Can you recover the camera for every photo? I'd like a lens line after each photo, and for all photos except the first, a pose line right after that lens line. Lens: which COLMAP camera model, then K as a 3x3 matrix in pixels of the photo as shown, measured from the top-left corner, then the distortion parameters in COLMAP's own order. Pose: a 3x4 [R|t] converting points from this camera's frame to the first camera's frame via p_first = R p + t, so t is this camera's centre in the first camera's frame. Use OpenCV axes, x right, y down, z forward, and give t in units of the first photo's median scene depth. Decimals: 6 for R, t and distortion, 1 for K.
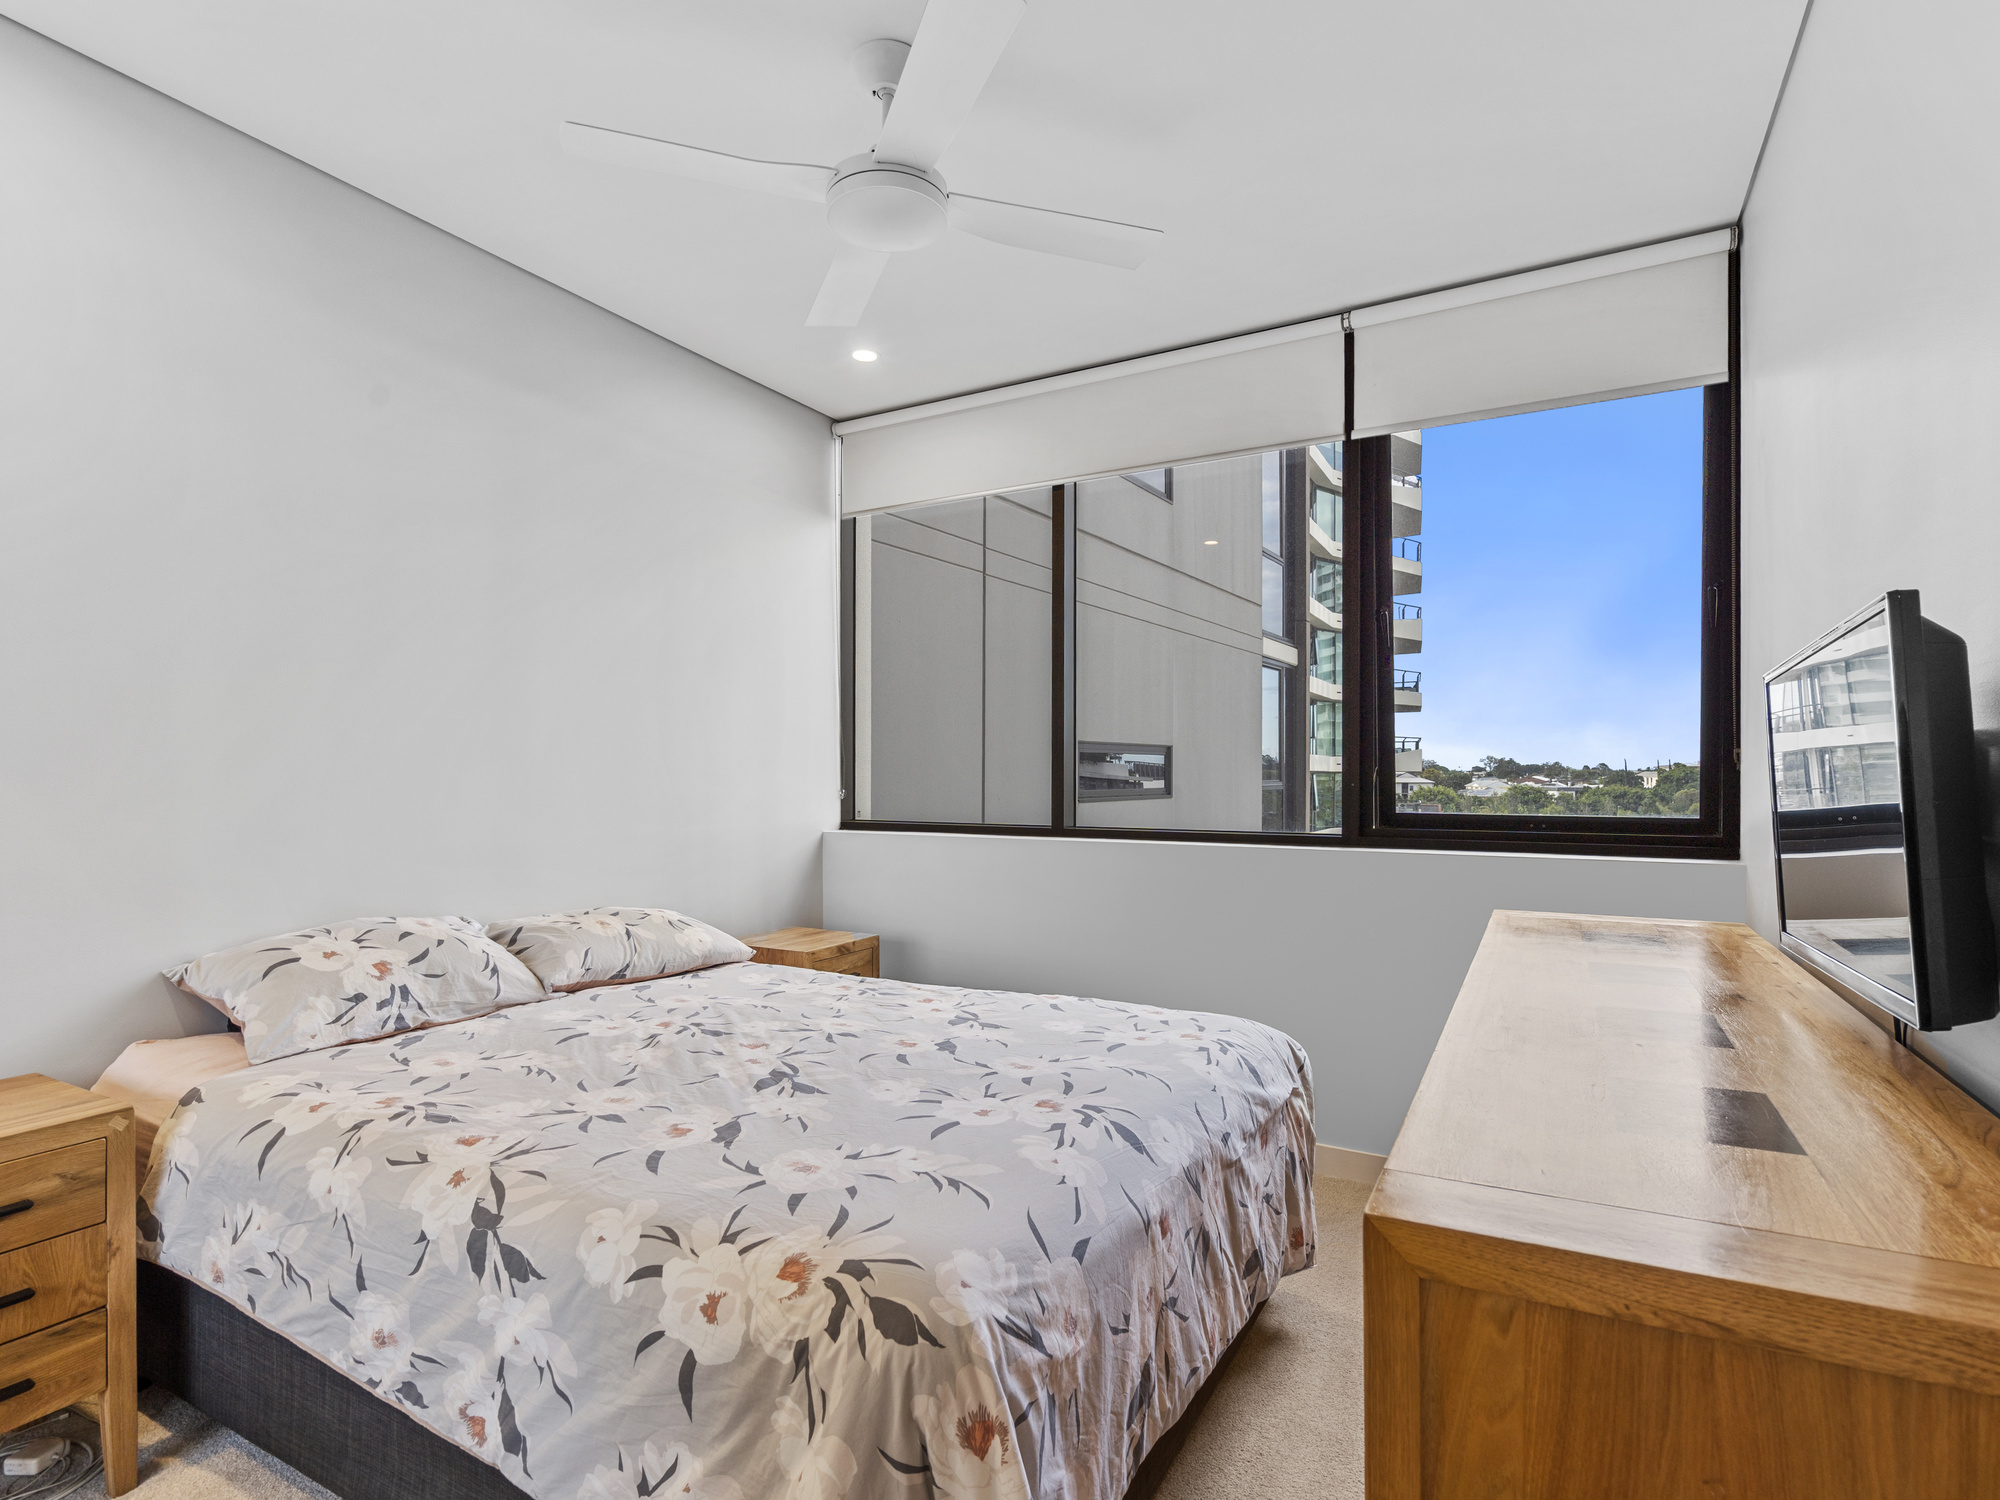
lens RADIAL K [[1021.7, 0, 990.5], [0, 1021.7, 773.3], [0, 0, 1]] dist [-0.002678, 0.001482]
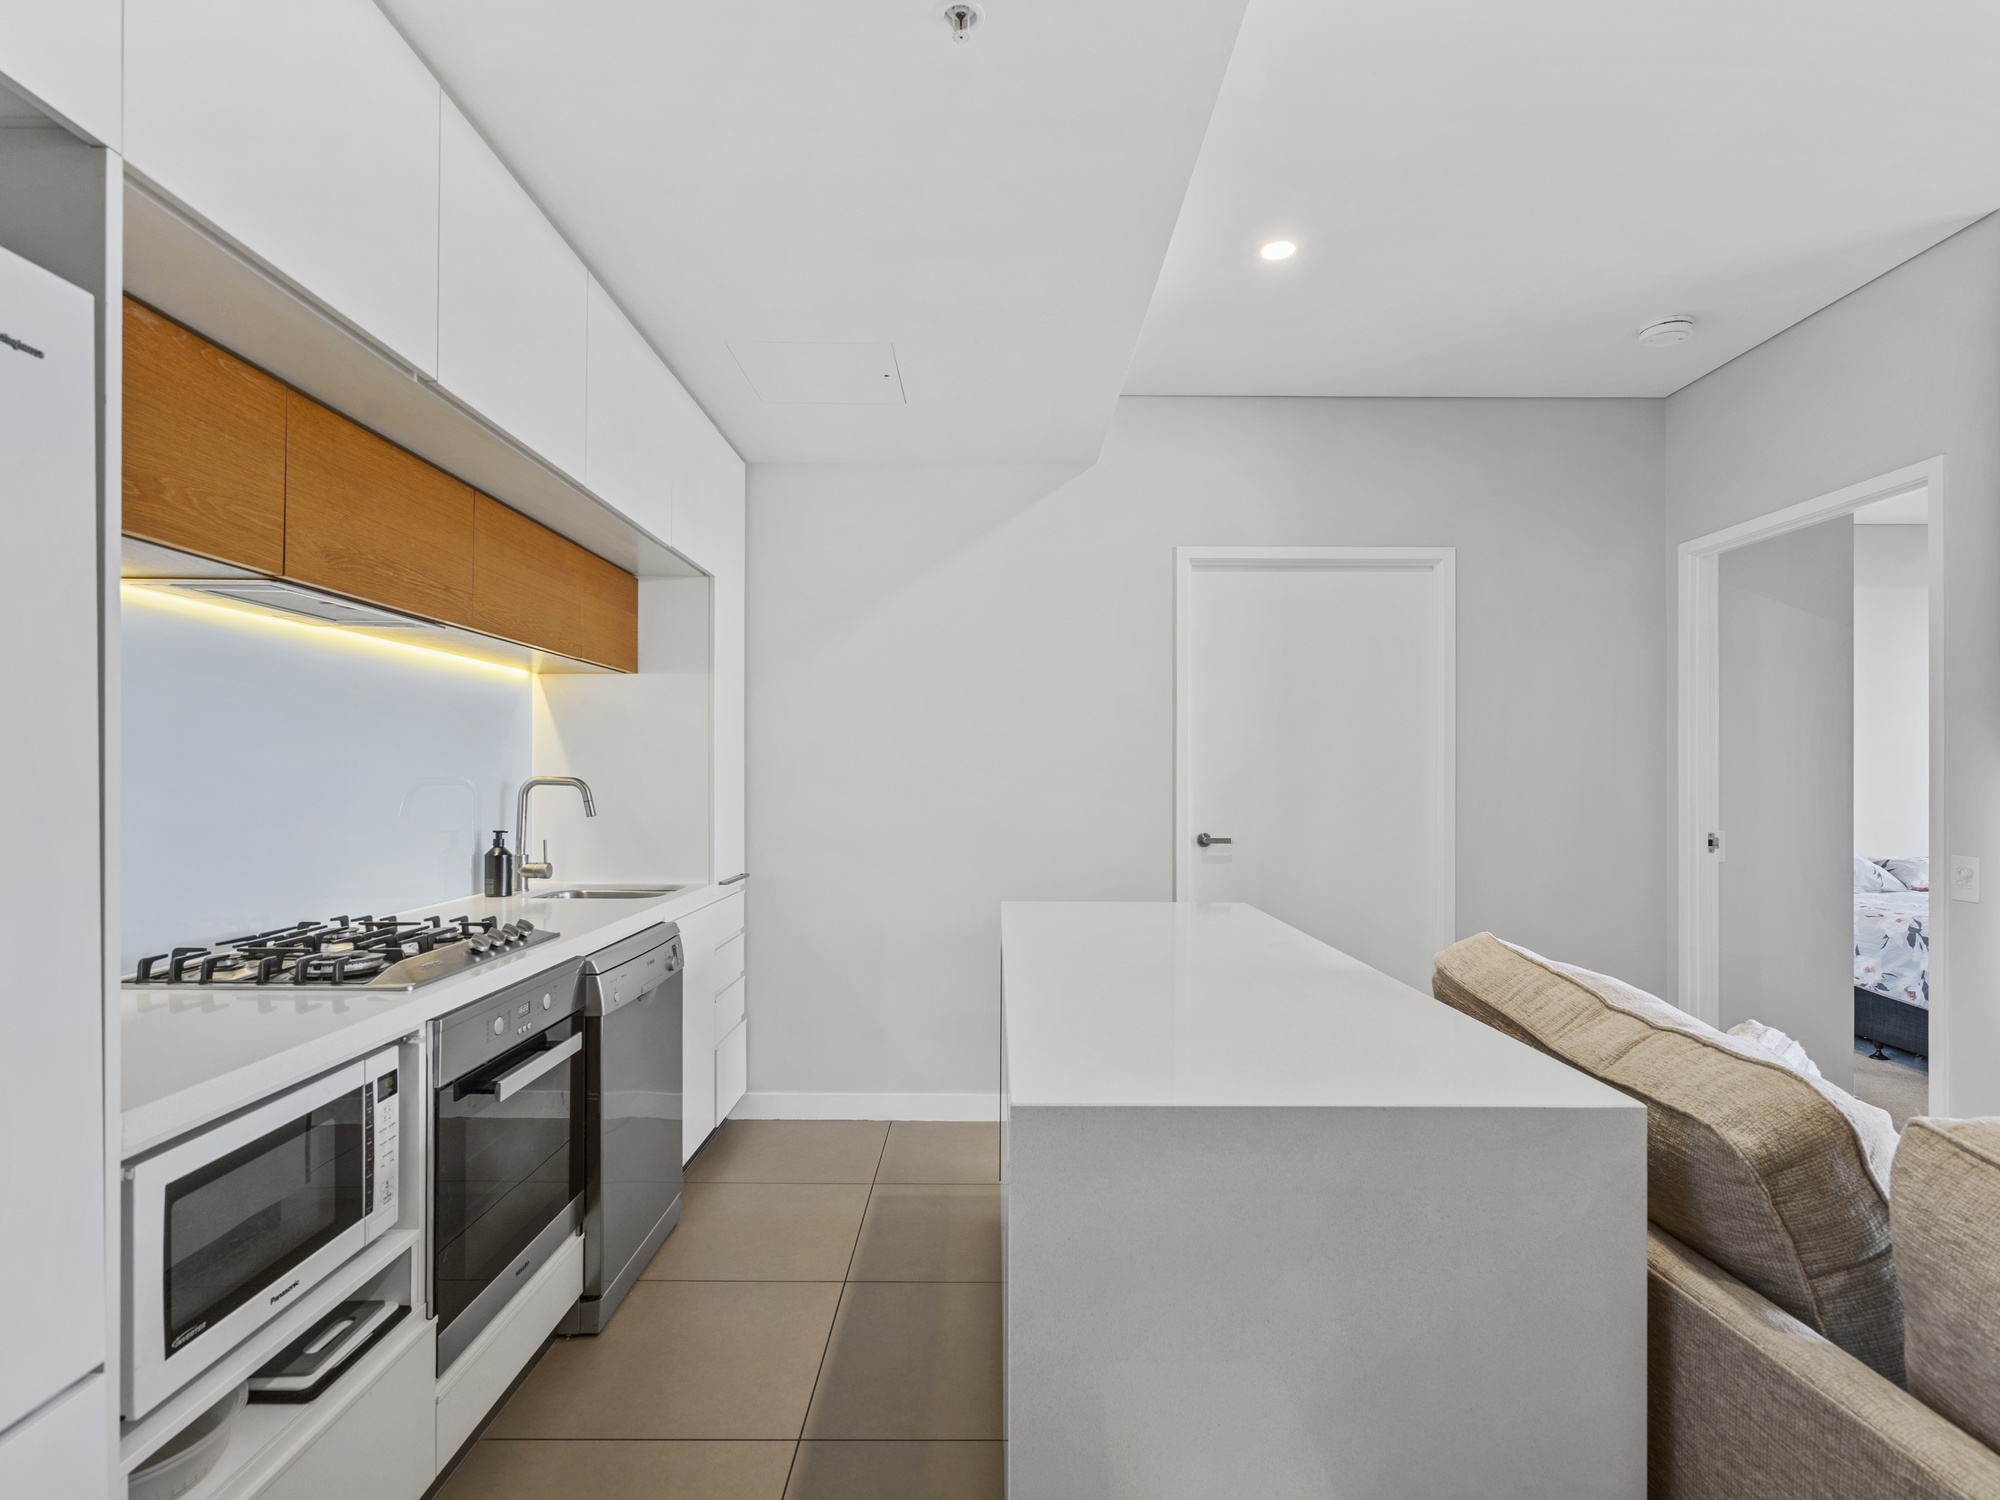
lens RADIAL K [[1021.7, 0, 990.5], [0, 1021.7, 773.3], [0, 0, 1]] dist [-0.002678, 0.001482]
pose [[0.488864, -0.001006, -0.872359, 0.677866], [0.000630, 0.999999, -0.000799, -0.033218], [0.872360, -0.000159, 0.488865, -2.396350]]
